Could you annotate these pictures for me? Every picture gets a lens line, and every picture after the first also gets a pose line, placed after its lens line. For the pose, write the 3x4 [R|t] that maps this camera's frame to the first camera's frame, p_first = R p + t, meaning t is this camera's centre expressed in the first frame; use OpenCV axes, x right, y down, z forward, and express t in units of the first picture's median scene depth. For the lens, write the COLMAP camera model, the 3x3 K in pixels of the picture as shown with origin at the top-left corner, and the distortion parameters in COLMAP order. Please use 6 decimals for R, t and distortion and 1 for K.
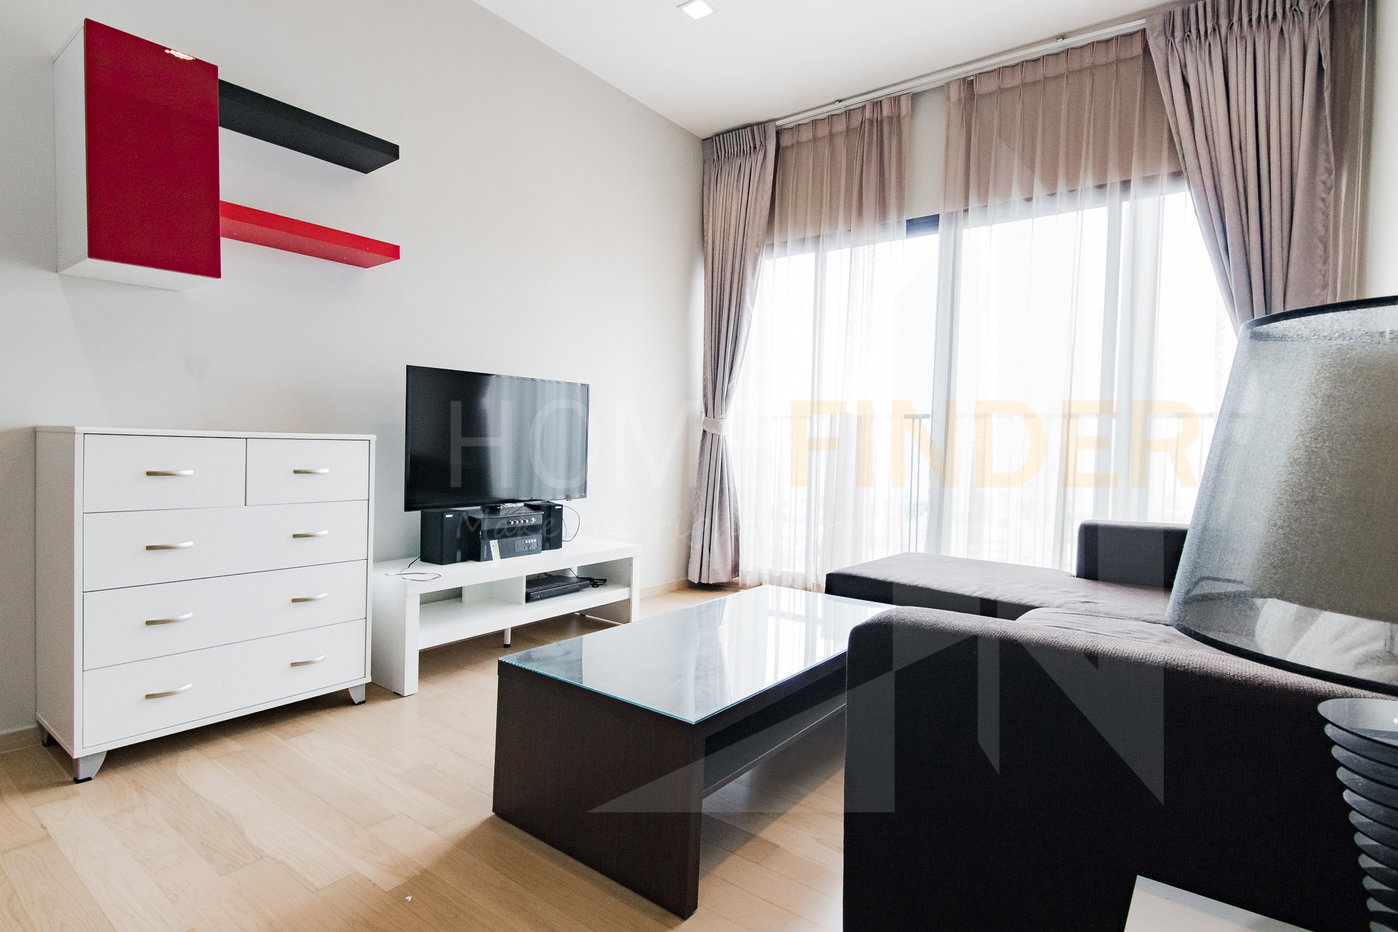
lens RADIAL K [[704.2, 0, 694.3], [0, 704.2, 466.3], [0, 0, 1]] dist [0.028953, -0.022079]
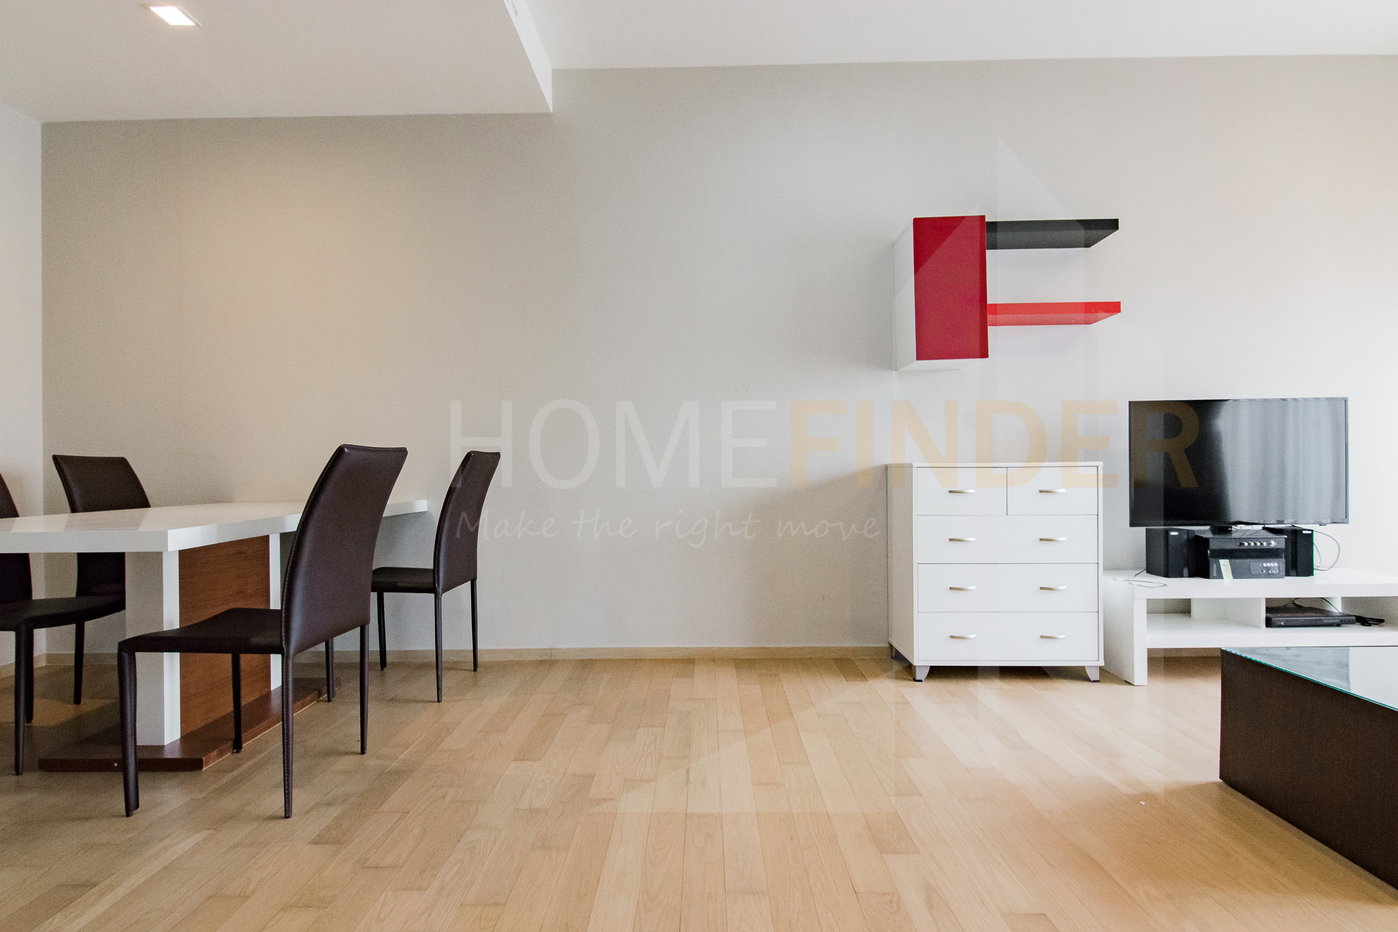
lens RADIAL K [[704.2, 0, 694.3], [0, 704.2, 466.3], [0, 0, 1]] dist [0.028953, -0.022079]
pose [[0.593122, -0.032155, -0.804470, 0.095675], [-0.002304, 0.999130, -0.041634, 0.013203], [0.805109, 0.026547, 0.592532, -0.240887]]
